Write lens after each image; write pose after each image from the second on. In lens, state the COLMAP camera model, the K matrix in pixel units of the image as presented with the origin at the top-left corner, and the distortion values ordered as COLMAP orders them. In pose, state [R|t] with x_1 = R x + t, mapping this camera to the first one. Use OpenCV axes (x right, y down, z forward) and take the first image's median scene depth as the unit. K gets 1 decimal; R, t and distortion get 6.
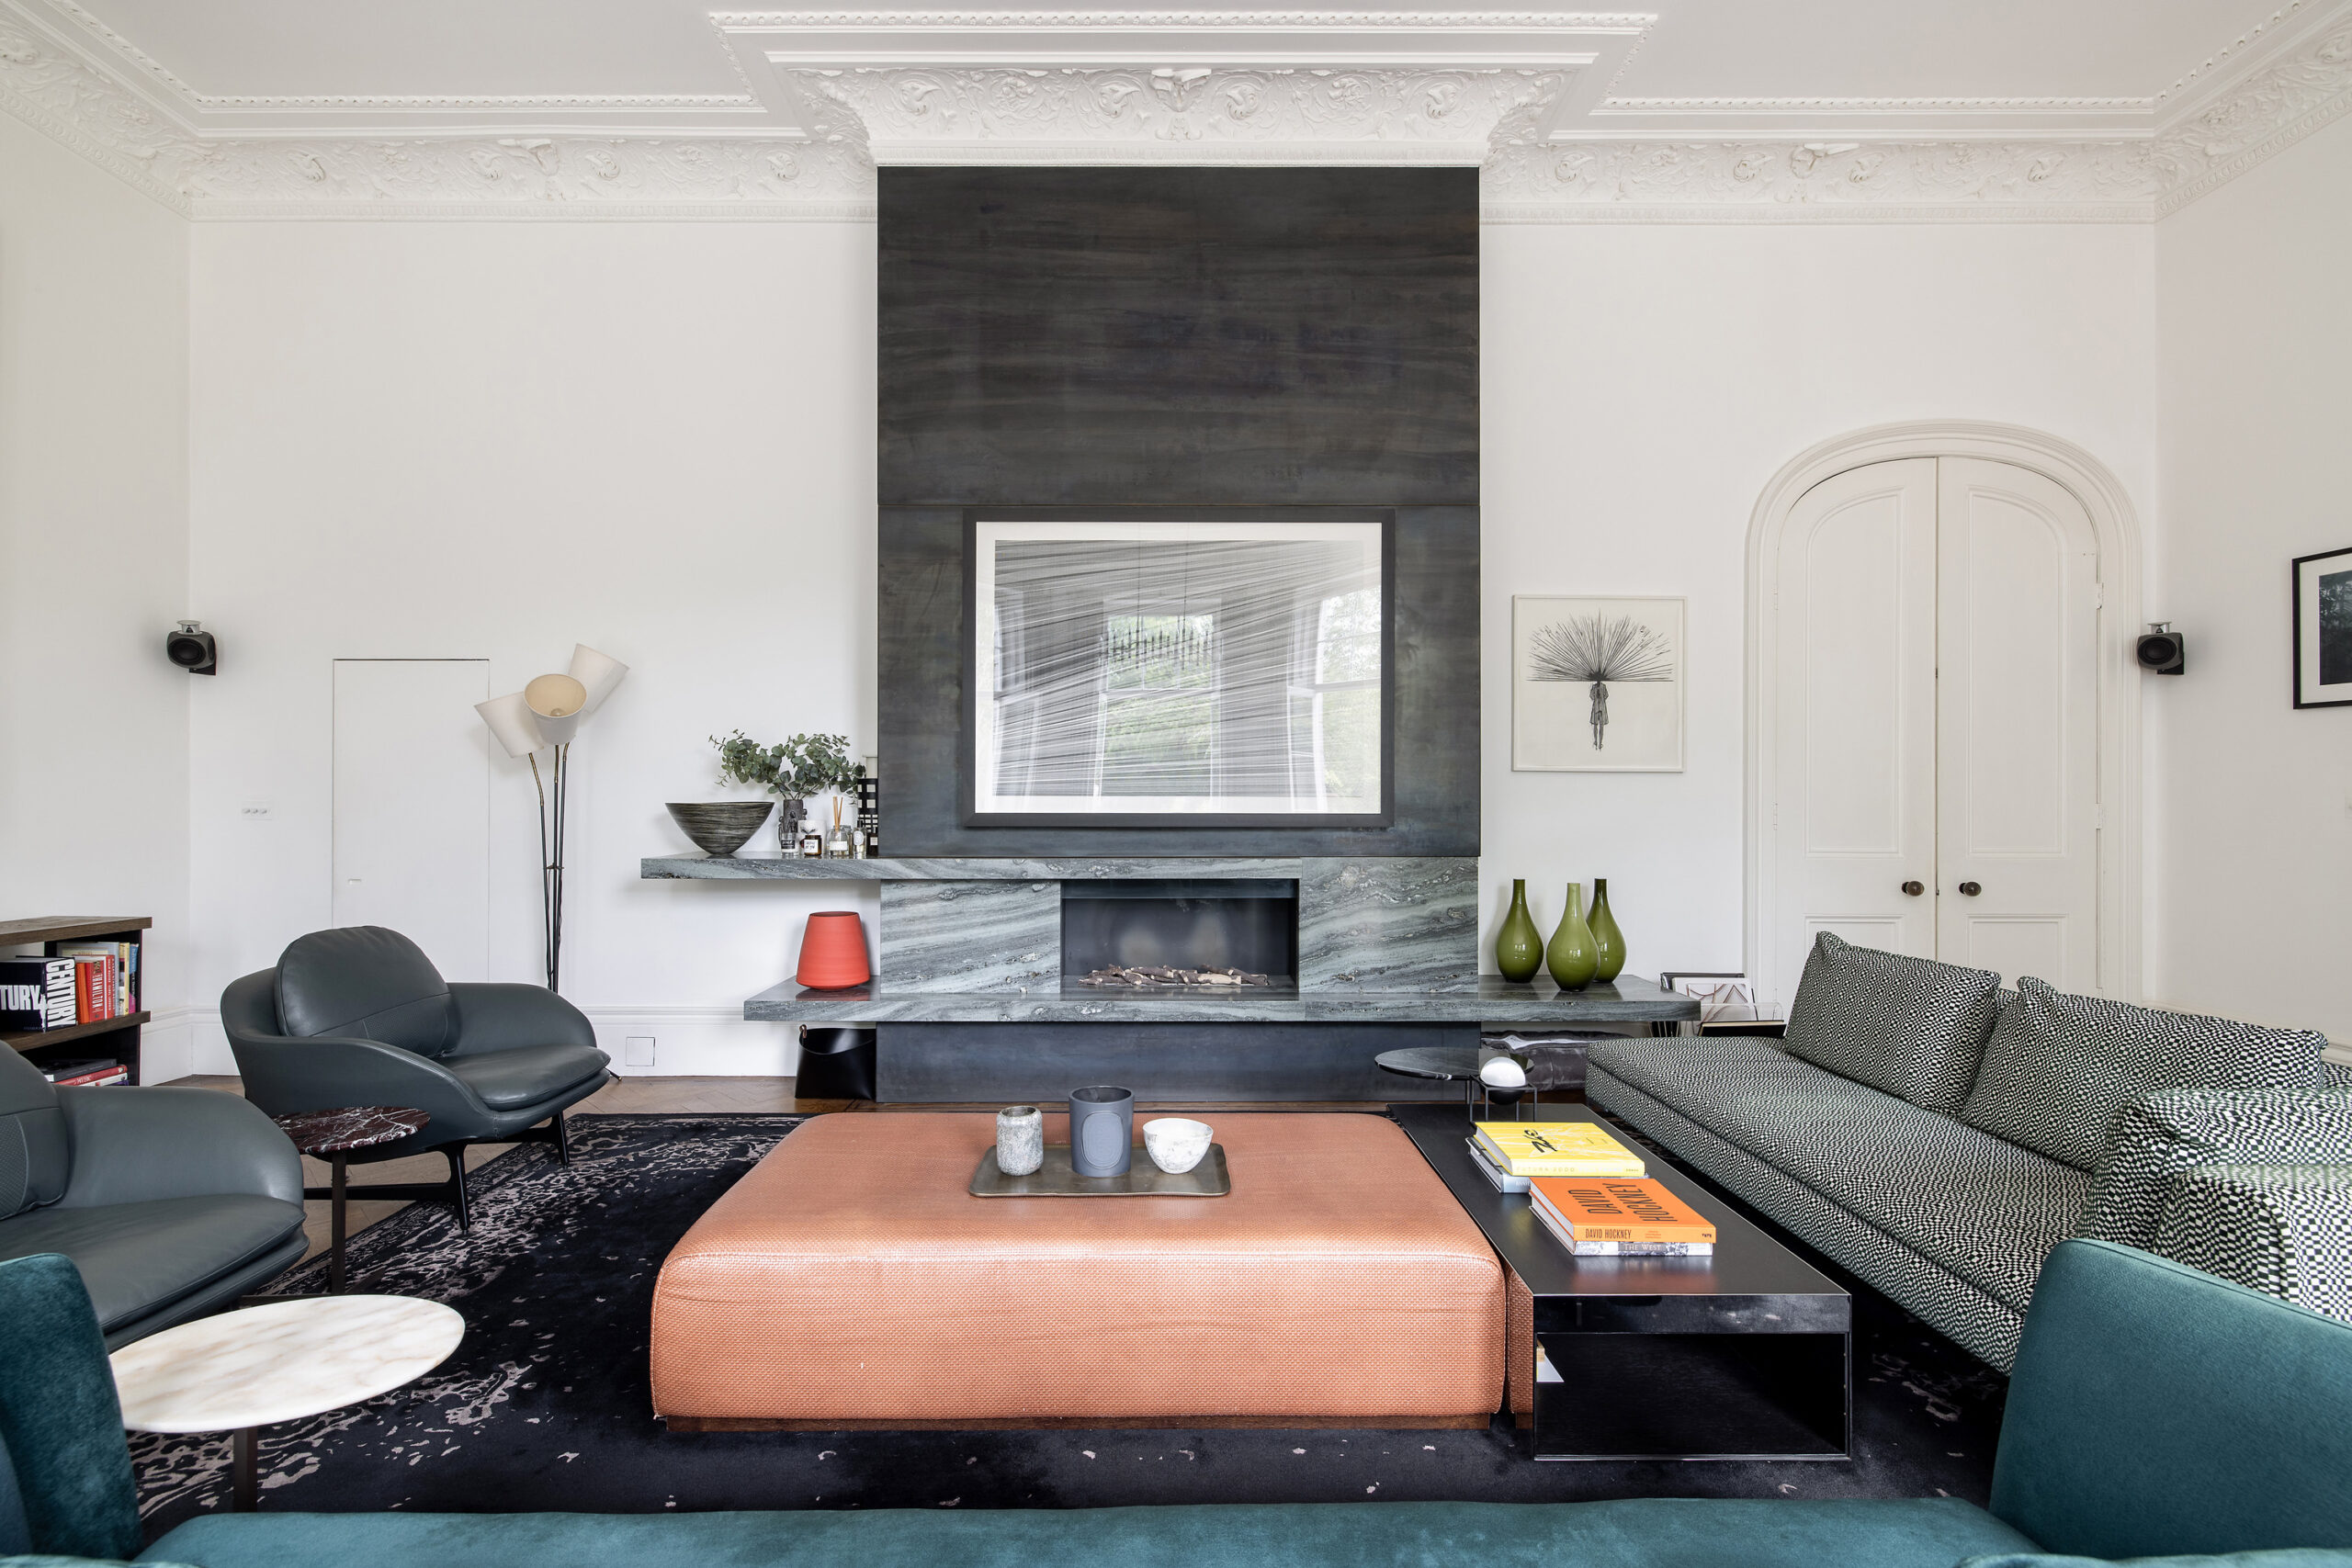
lens RADIAL K [[1037.8, 0, 1176.0], [0, 1037.8, 784.0], [0, 0, 1]] dist [0.002340, 0.000053]
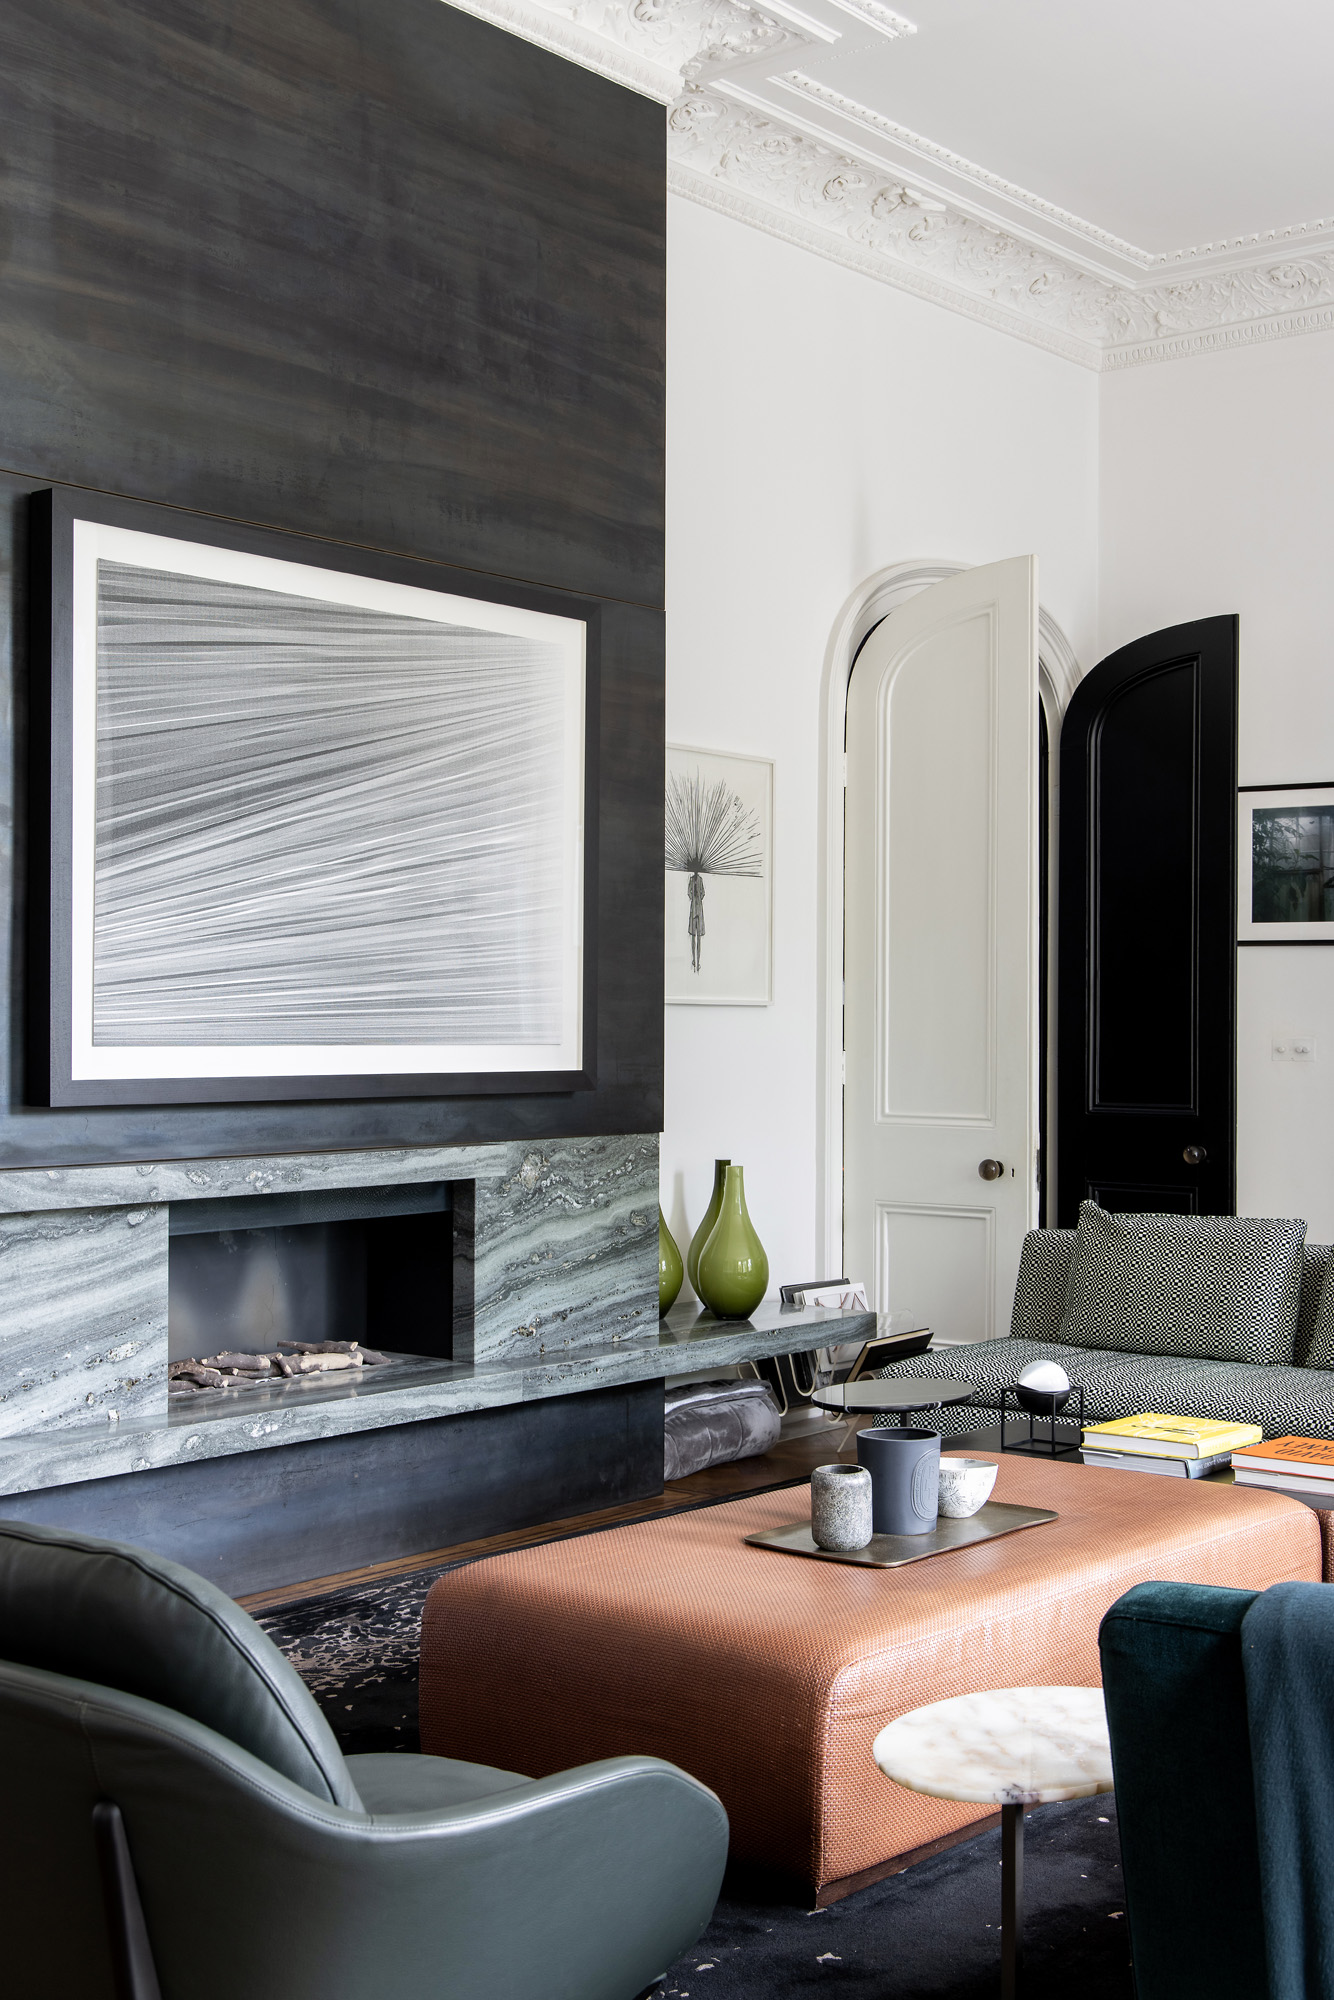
lens RADIAL K [[2421.6, 0, 667.0], [0, 2421.6, 1000.0], [0, 0, 1]] dist [-0.004666, 0.081202]
pose [[0.630882, 0.007712, 0.775841, -0.925191], [-0.009820, 0.999950, -0.001955, -0.012745], [-0.775817, -0.006385, 0.630926, 0.006427]]
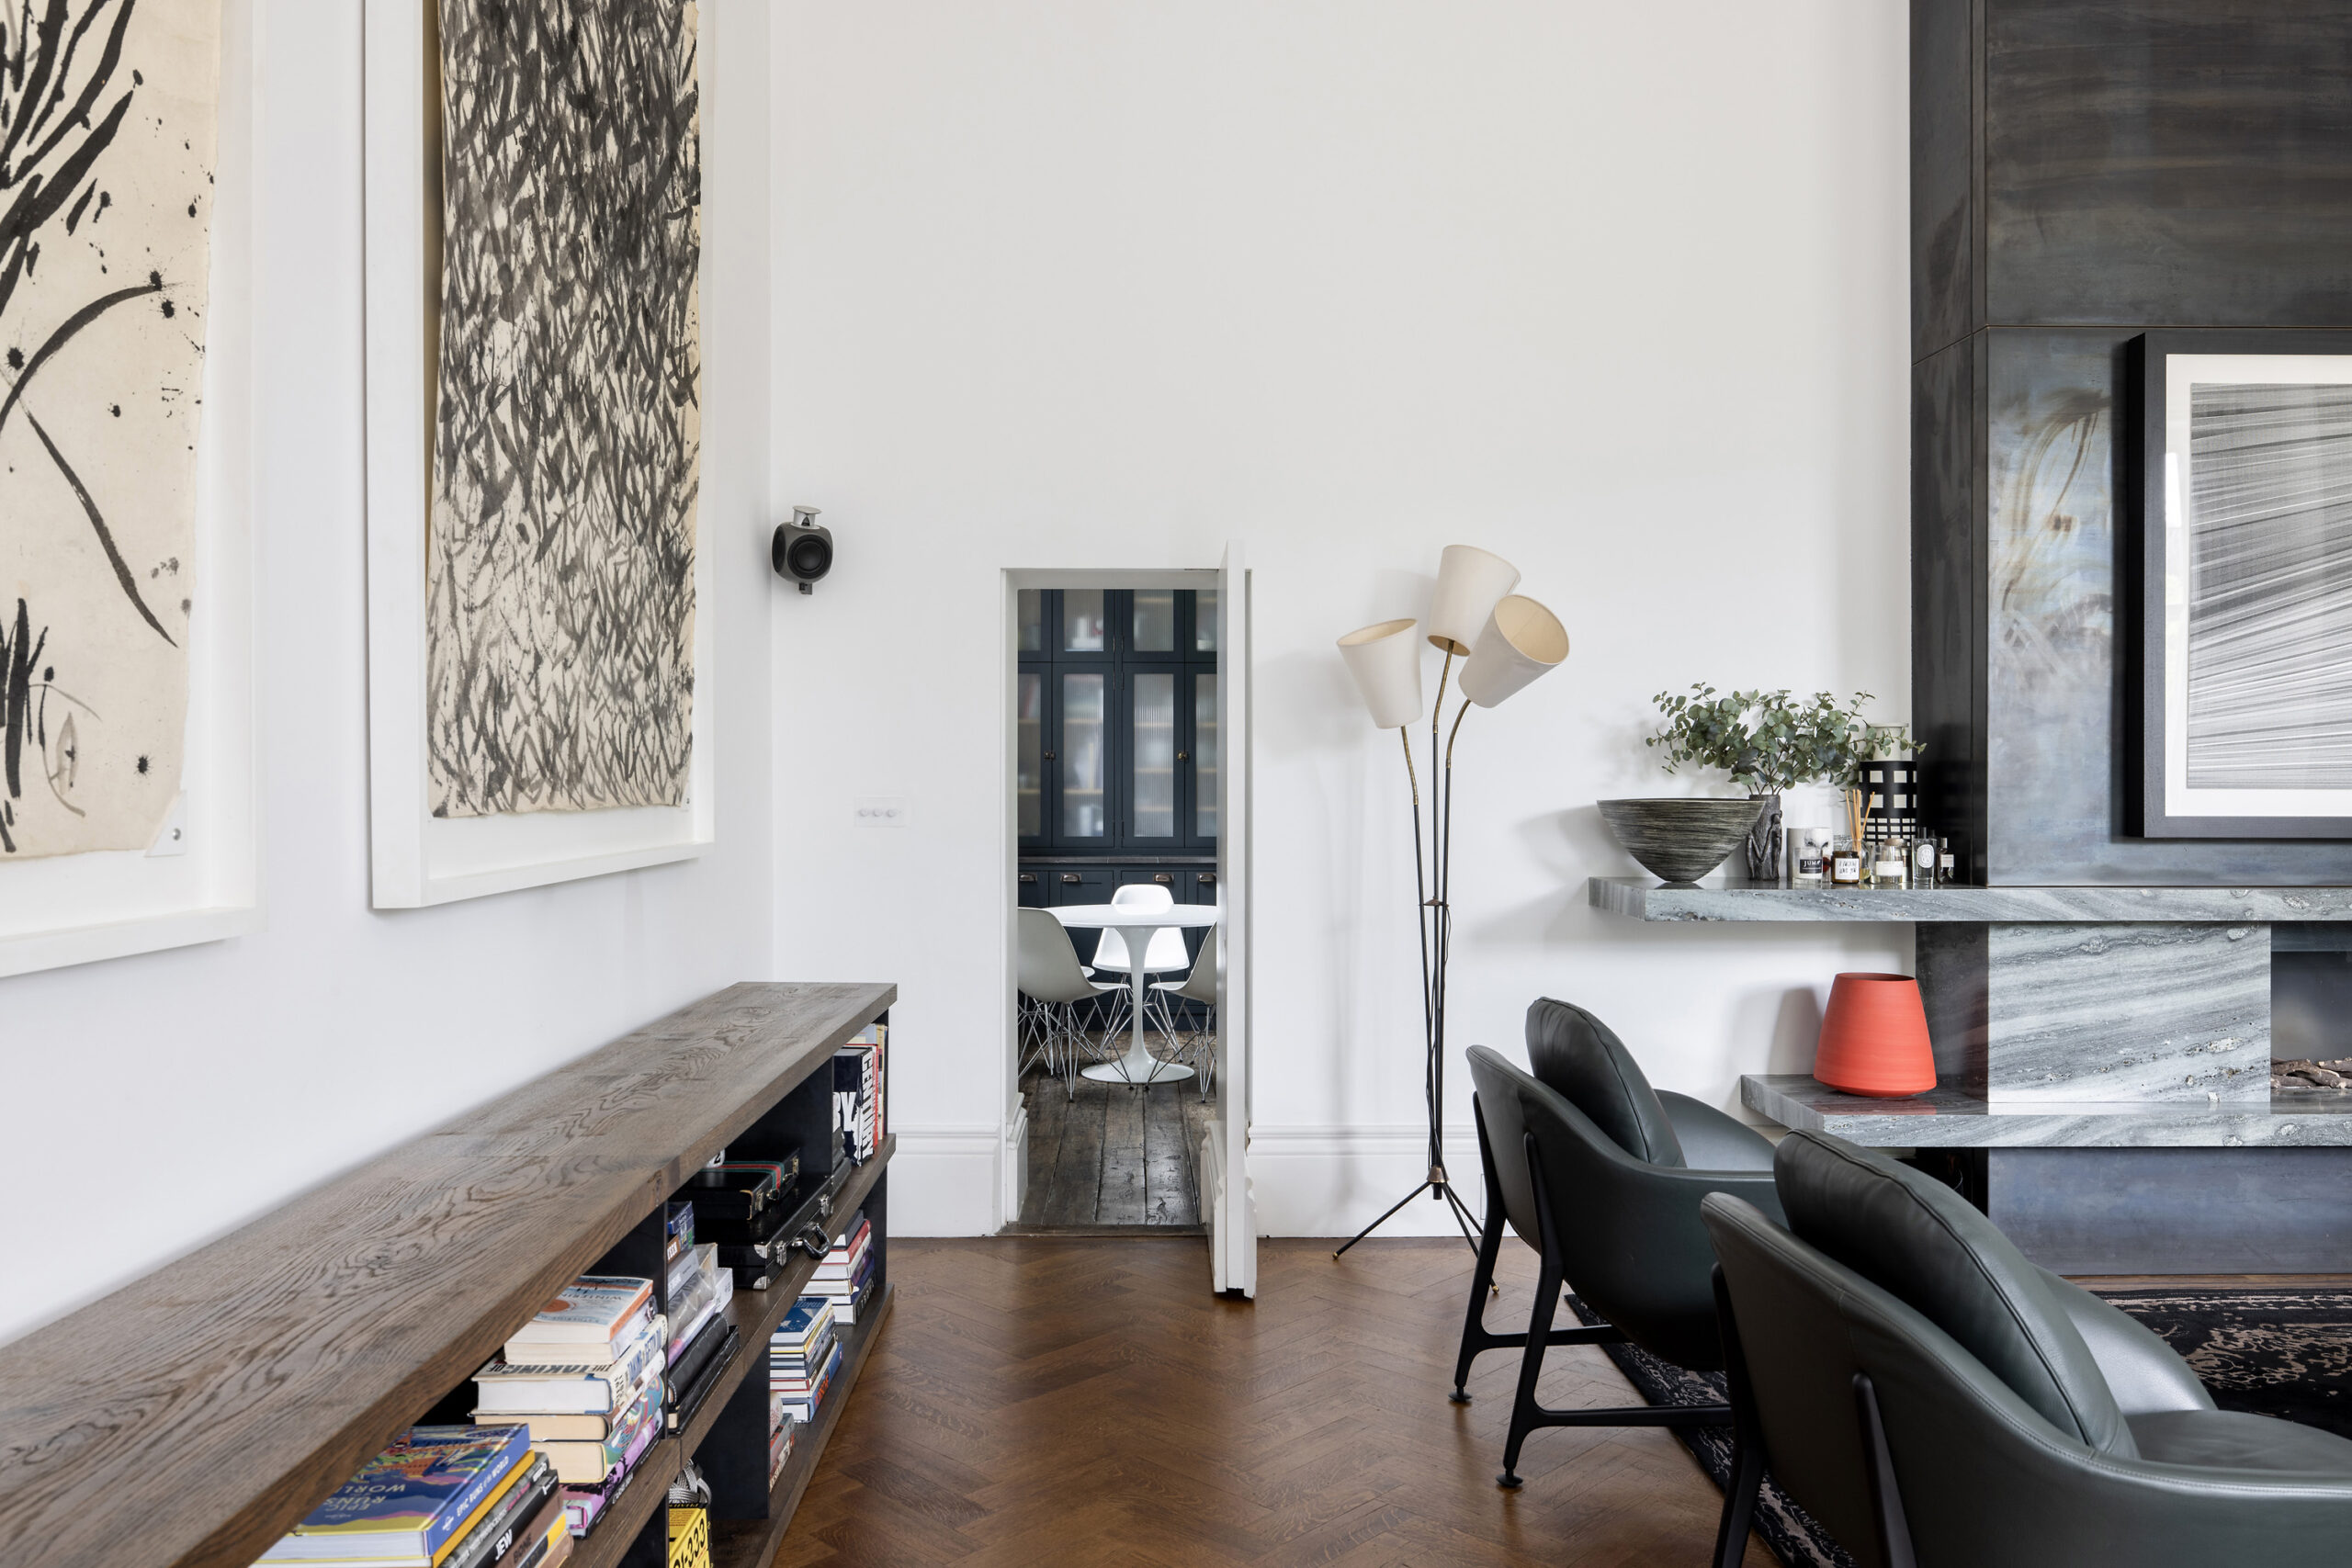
lens RADIAL K [[1684.0, 0, 1176.0], [0, 1684.0, 784.0], [0, 0, 1]] dist [-0.002347, 0.001798]
pose [[0.999874, 0.000808, 0.015838, -0.794365], [-0.000977, 0.999943, 0.010658, -0.002265], [-0.015829, -0.010672, 0.999818, -0.012801]]
